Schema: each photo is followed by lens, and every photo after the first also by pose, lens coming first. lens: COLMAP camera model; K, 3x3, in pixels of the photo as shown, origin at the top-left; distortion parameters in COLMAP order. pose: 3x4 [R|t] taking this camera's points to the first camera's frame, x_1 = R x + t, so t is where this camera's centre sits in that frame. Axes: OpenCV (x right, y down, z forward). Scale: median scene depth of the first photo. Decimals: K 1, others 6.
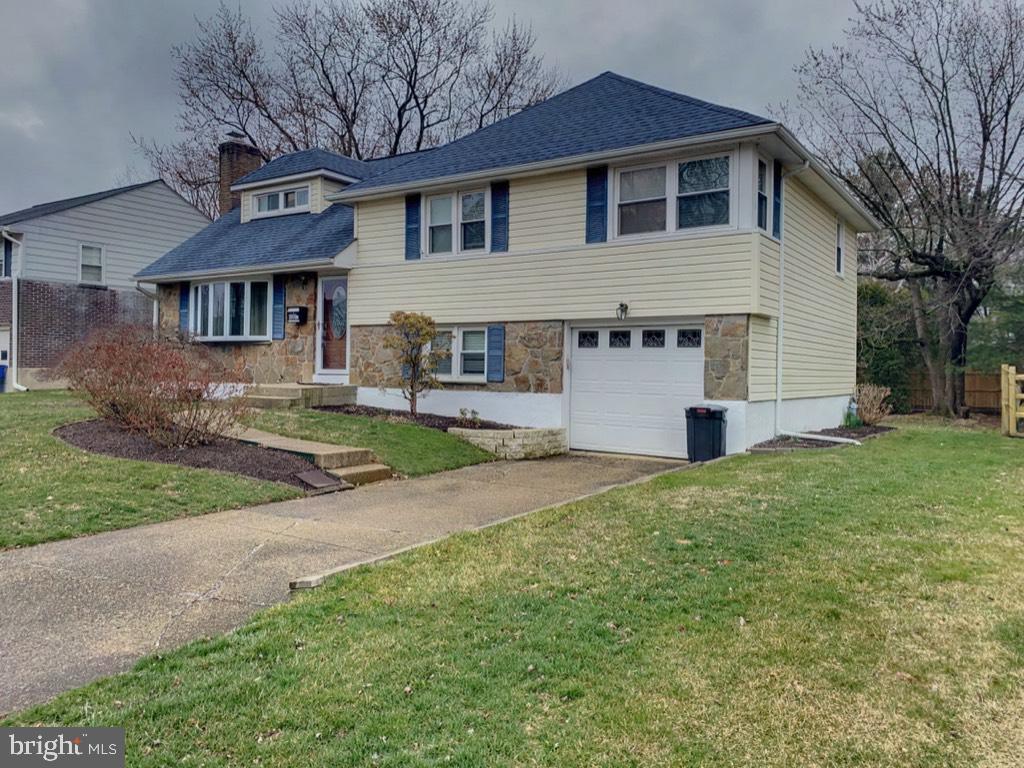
lens RADIAL K [[750.1, 0, 512.0], [0, 750.1, 384.0], [0, 0, 1]] dist [0.110970, -0.004442]
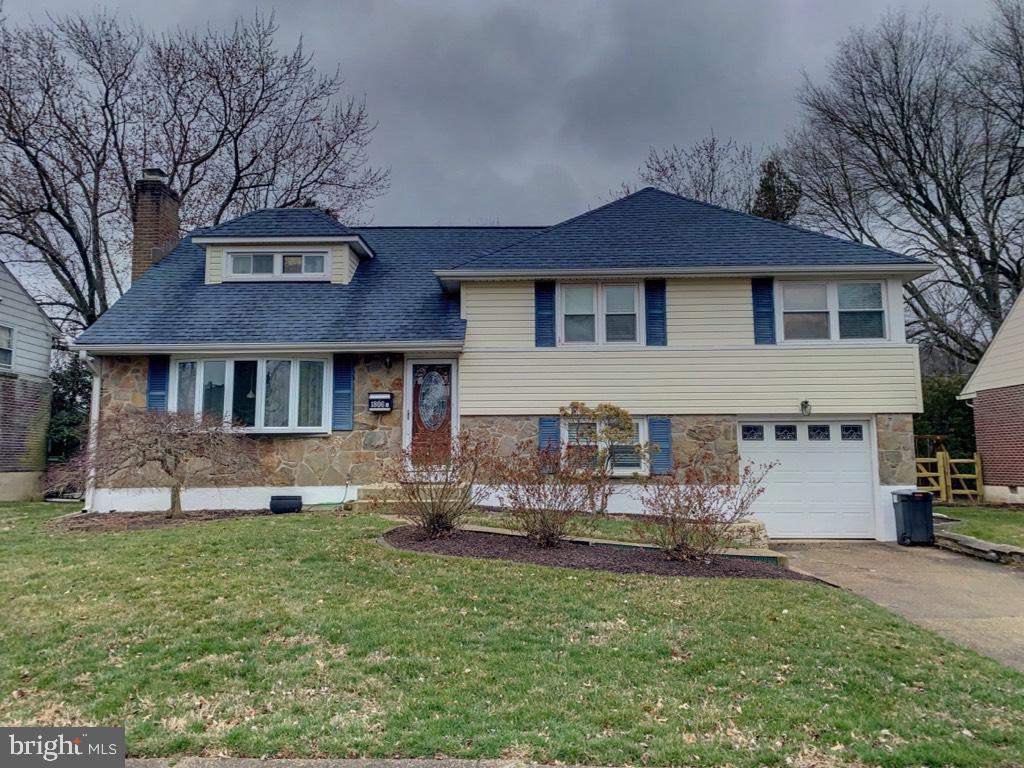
lens RADIAL K [[750.1, 0, 512.0], [0, 750.1, 384.0], [0, 0, 1]] dist [0.110970, -0.004442]
pose [[0.844717, 0.037095, 0.533927, -0.719566], [0.027608, 0.993247, -0.112685, -0.014833], [-0.534501, 0.109927, 0.837988, 0.255287]]
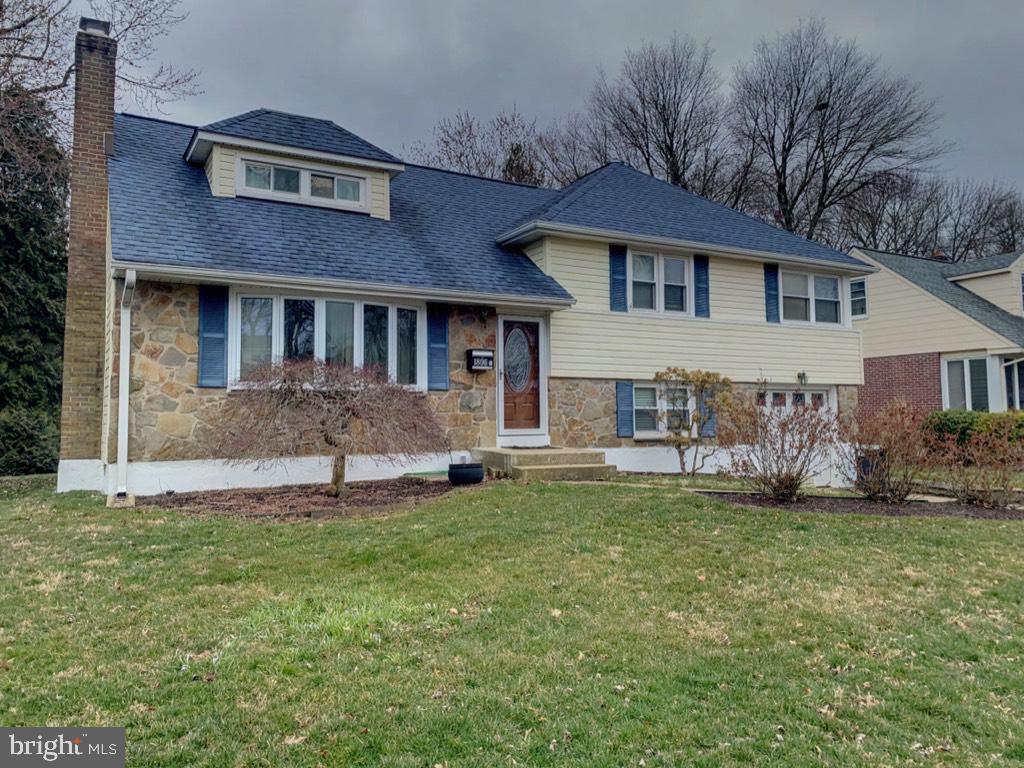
lens RADIAL K [[750.1, 0, 512.0], [0, 750.1, 384.0], [0, 0, 1]] dist [0.110970, -0.004442]
pose [[0.471520, 0.027617, 0.881423, -1.107672], [0.030170, 0.998419, -0.047422, -0.034976], [-0.881339, 0.048953, 0.469942, 0.727577]]
